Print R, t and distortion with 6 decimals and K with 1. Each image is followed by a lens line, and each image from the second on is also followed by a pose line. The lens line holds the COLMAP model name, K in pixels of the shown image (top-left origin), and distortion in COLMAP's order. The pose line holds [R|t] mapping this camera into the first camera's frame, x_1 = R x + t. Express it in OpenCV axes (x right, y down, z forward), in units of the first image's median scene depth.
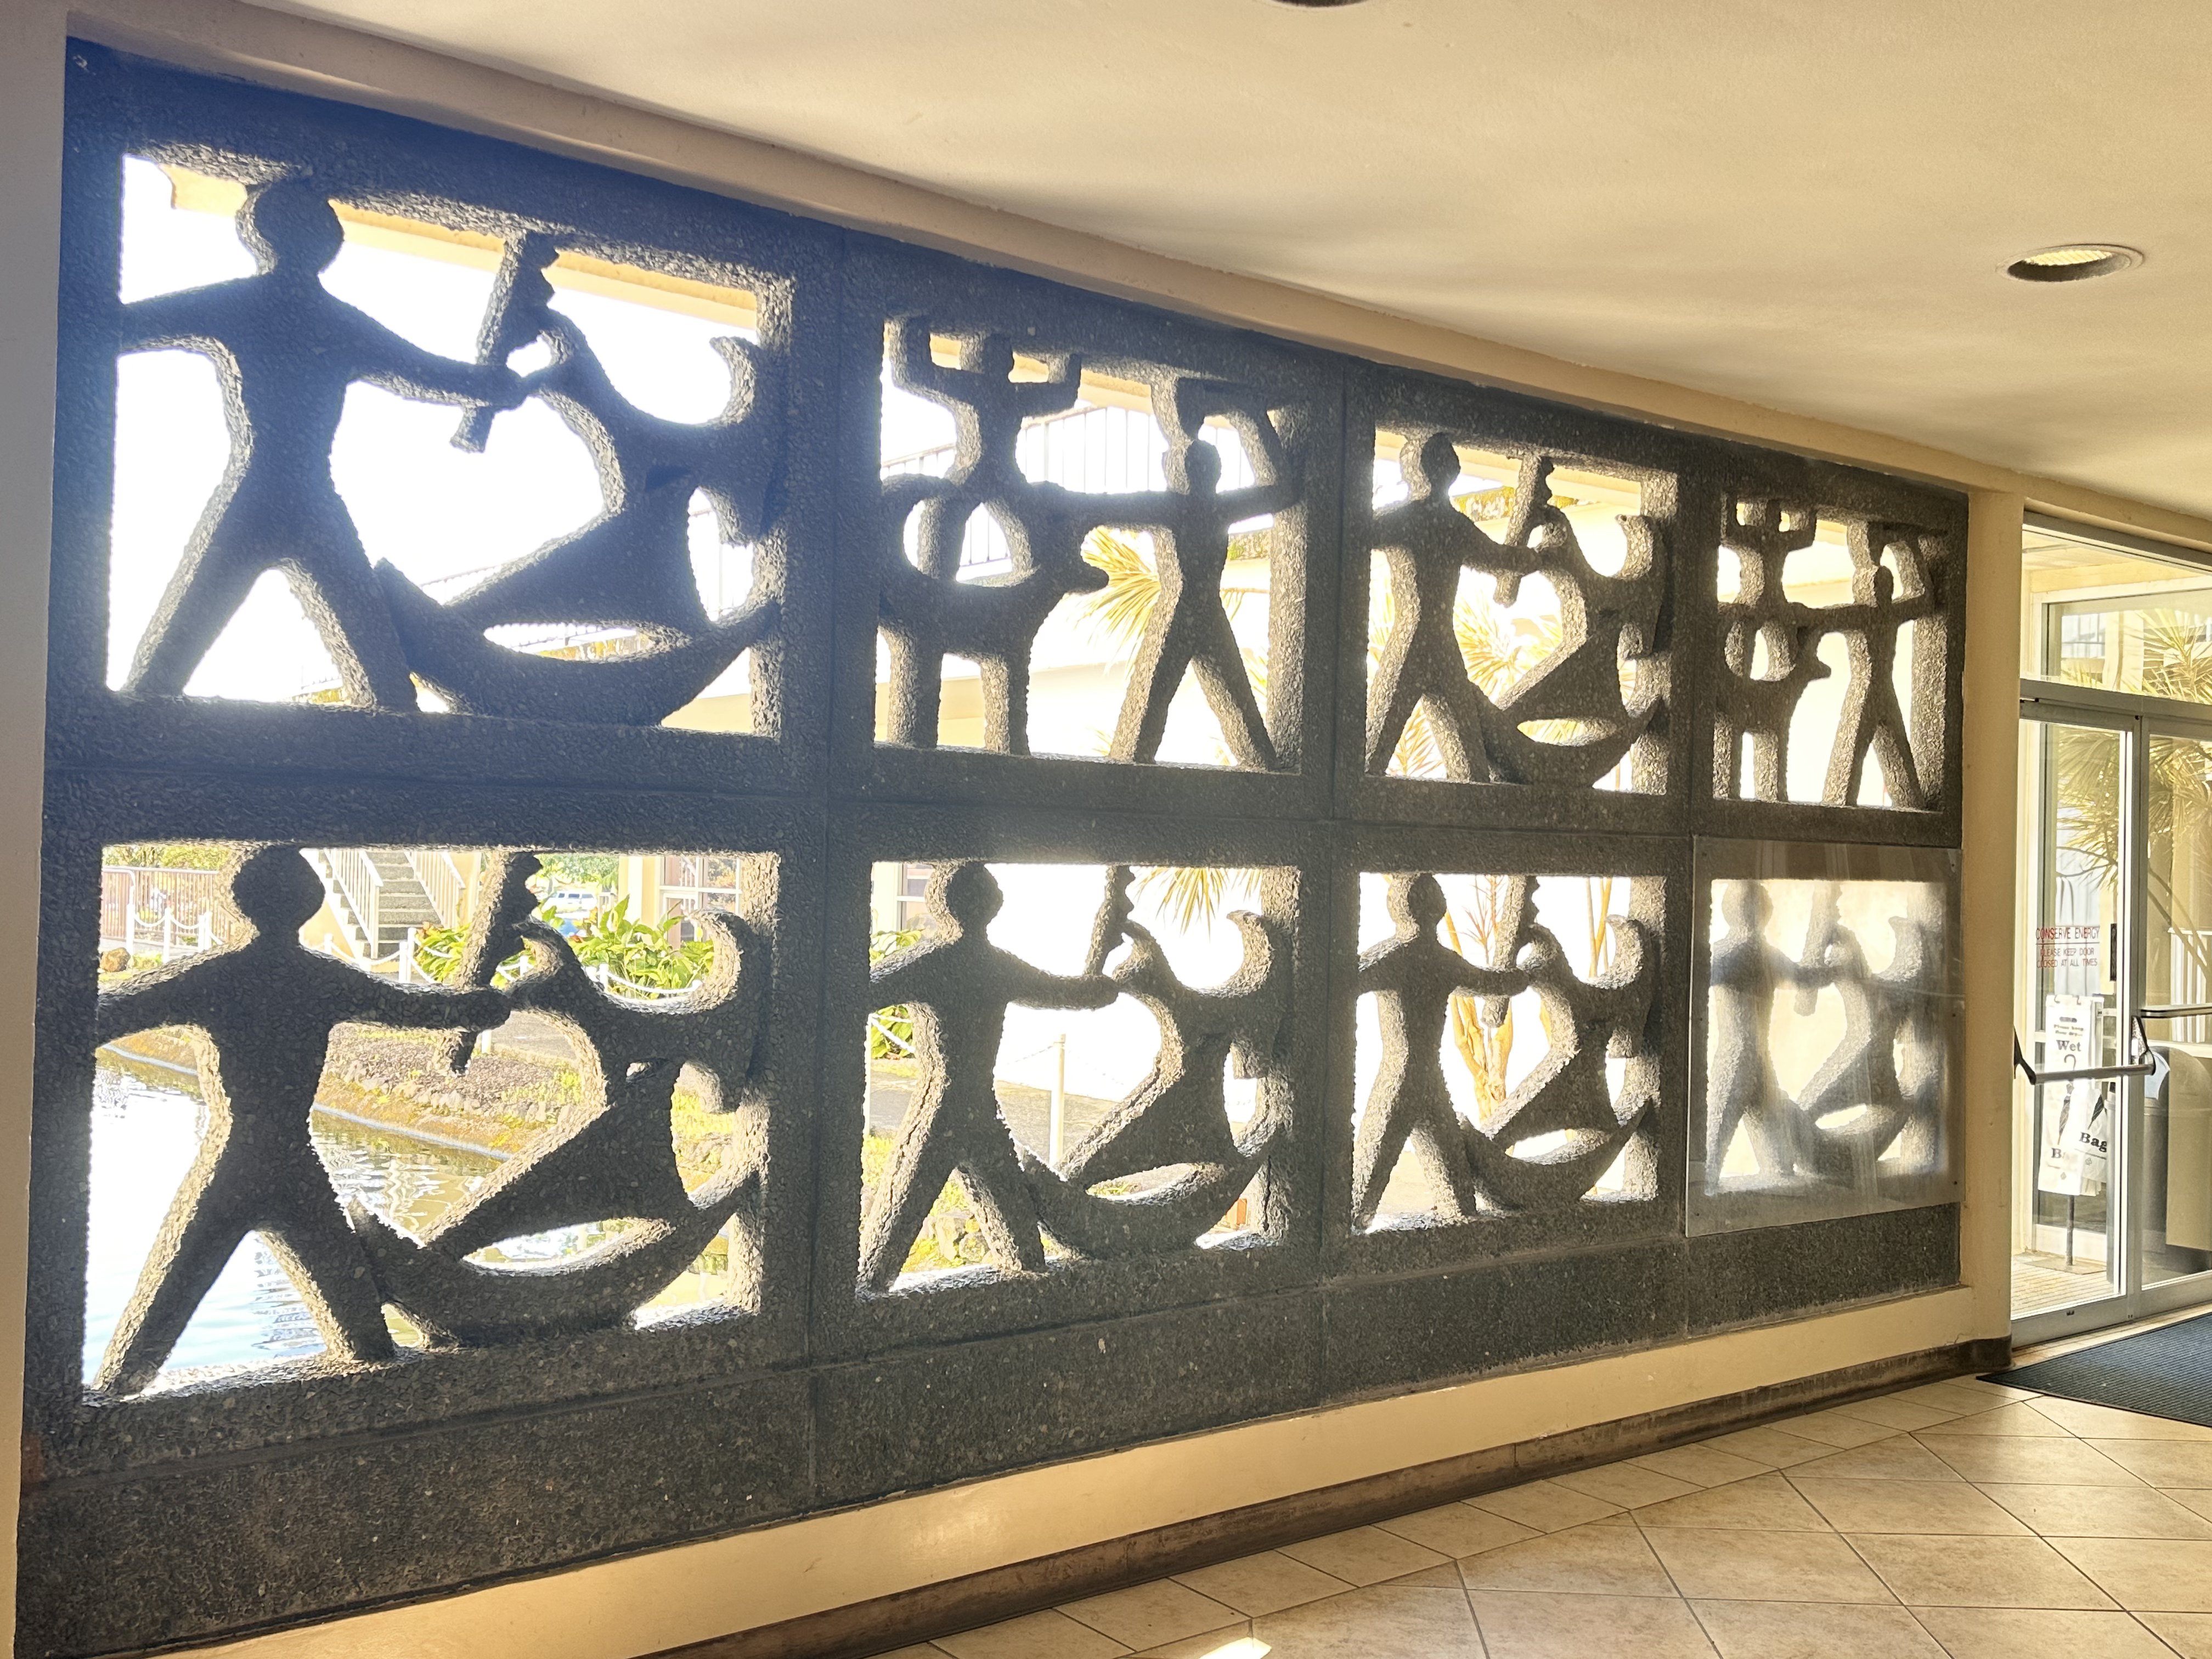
lens RADIAL K [[2103.3, 0, 1111.5], [0, 2103.3, 851.6], [0, 0, 1]] dist [0.012373, 0.000000]
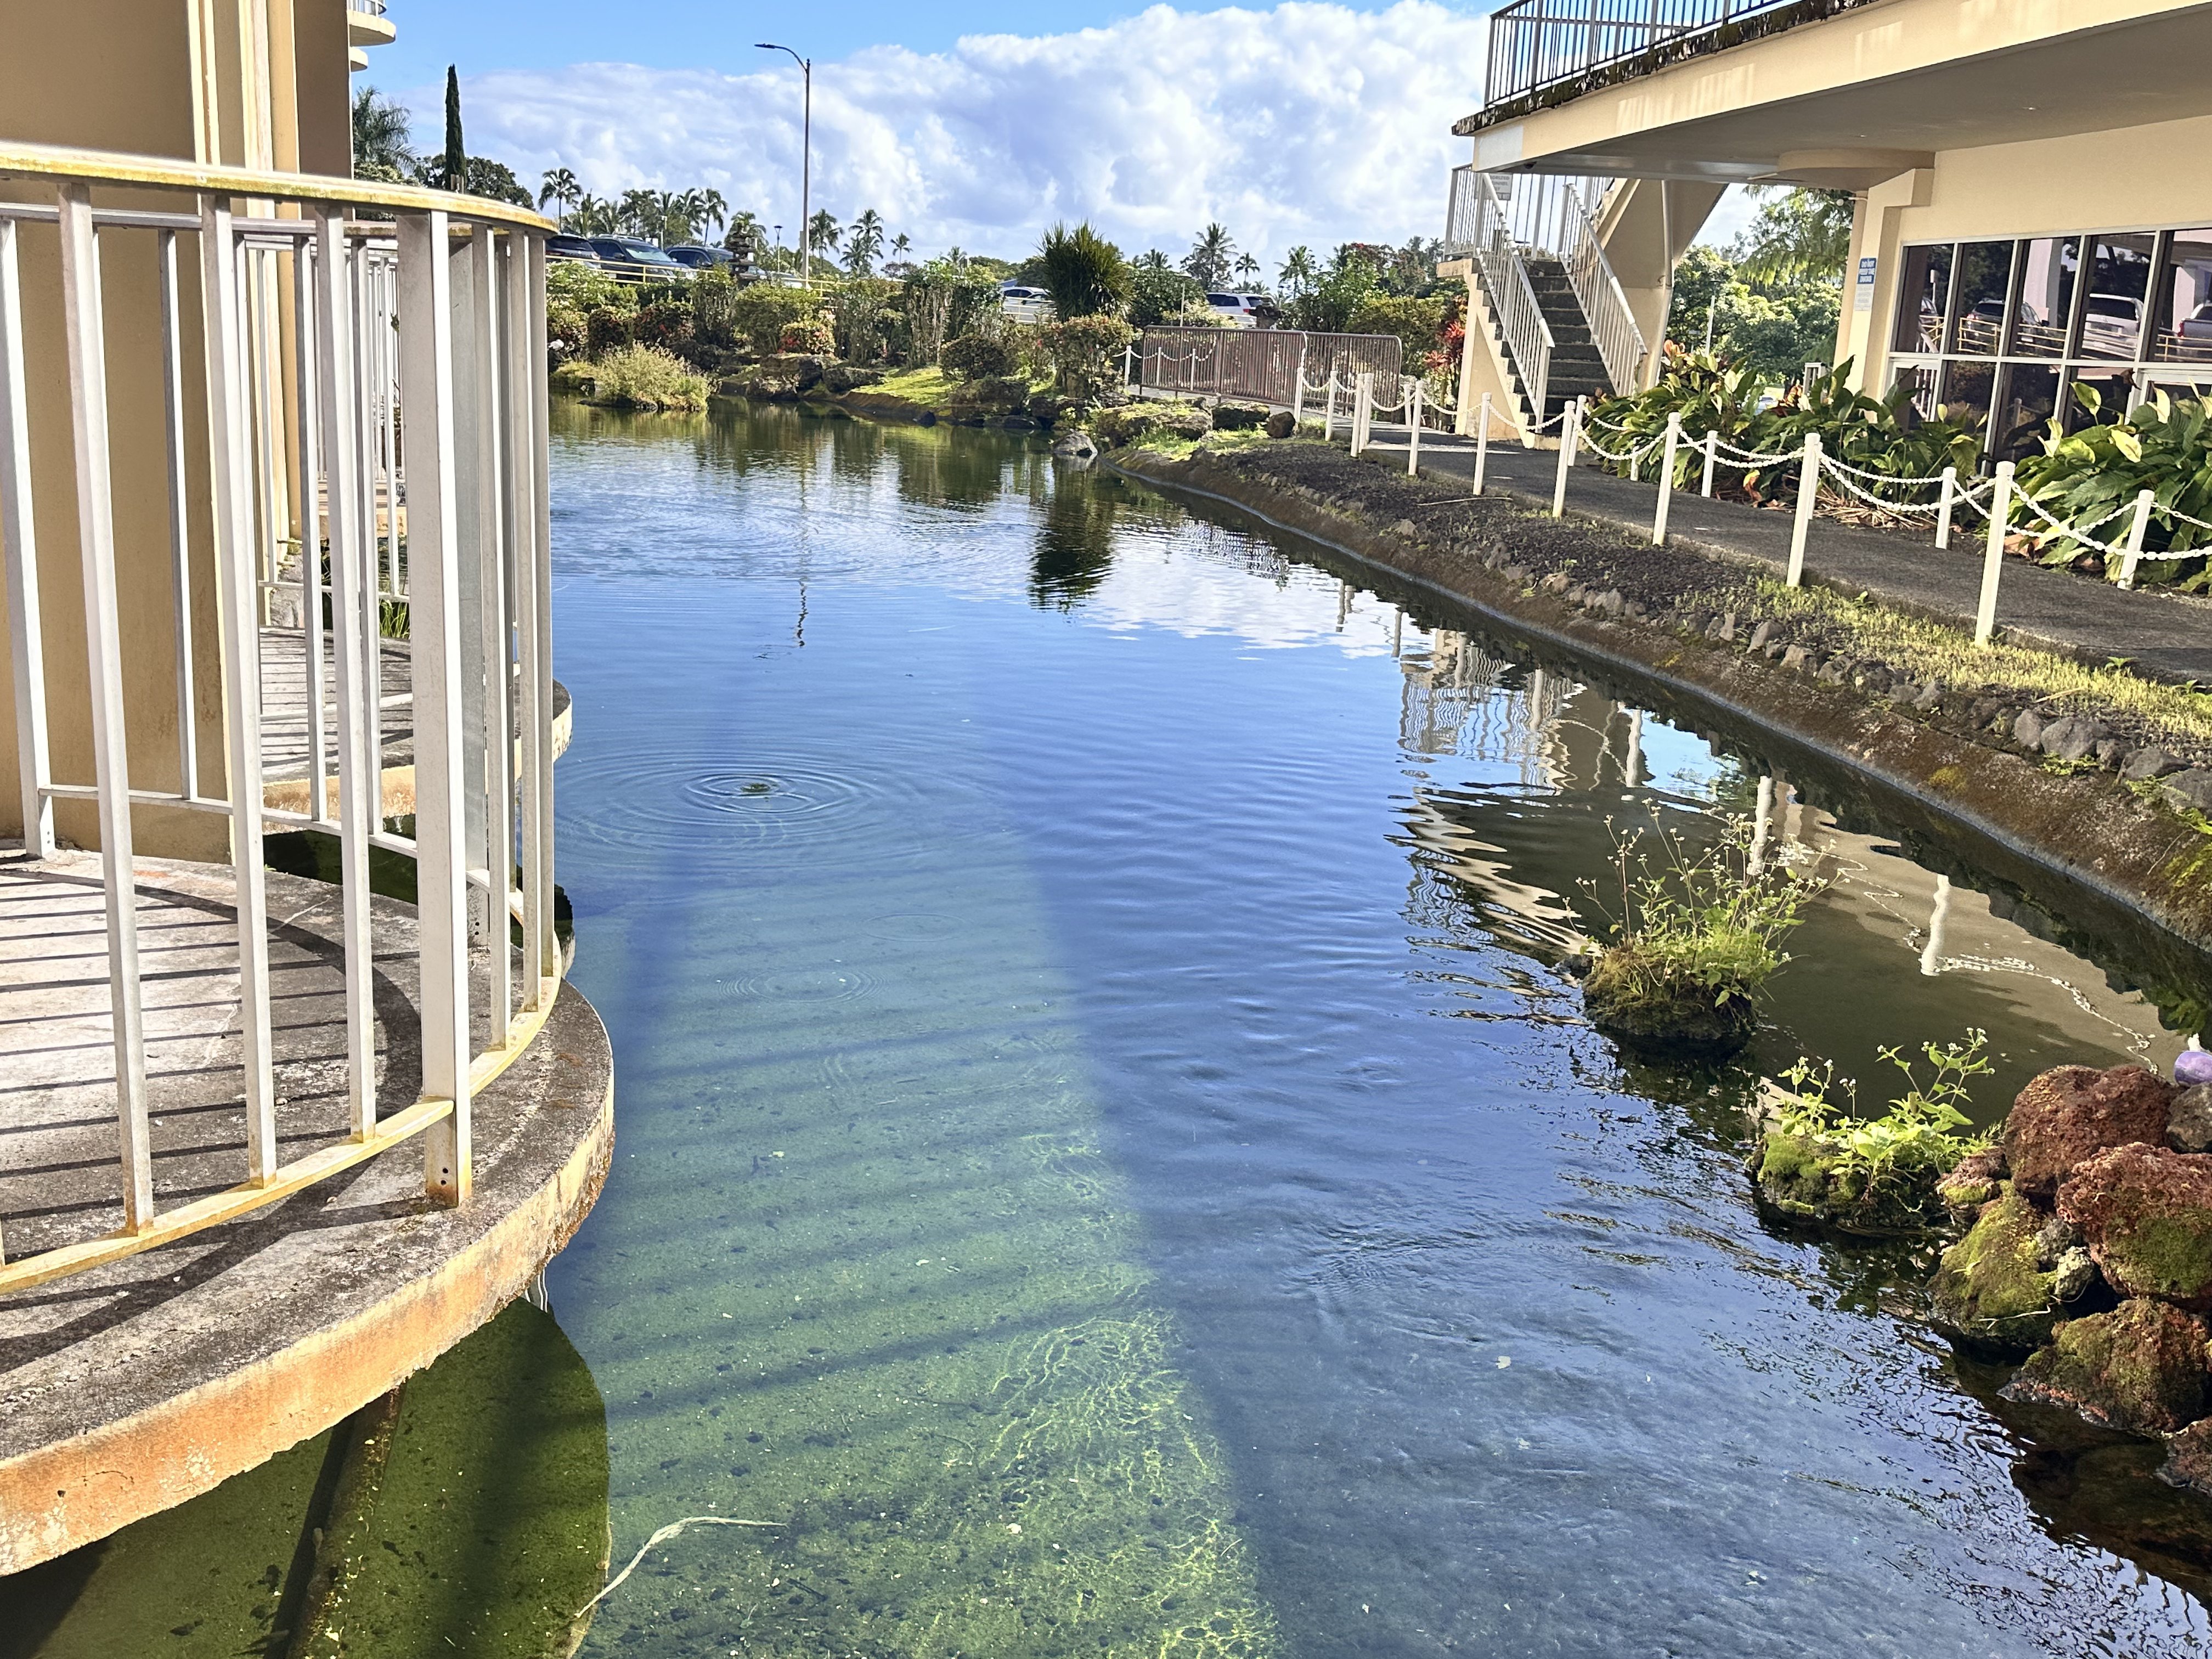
lens RADIAL K [[2103.3, 0, 1105.2], [0, 2103.3, 848.9], [0, 0, 1]] dist [0.012373, 0.000000]
pose [[0.856038, 0.143499, -0.496595, -0.068723], [-0.025613, 0.971290, 0.236516, 0.026033], [0.516277, -0.189747, 0.835137, 0.220806]]
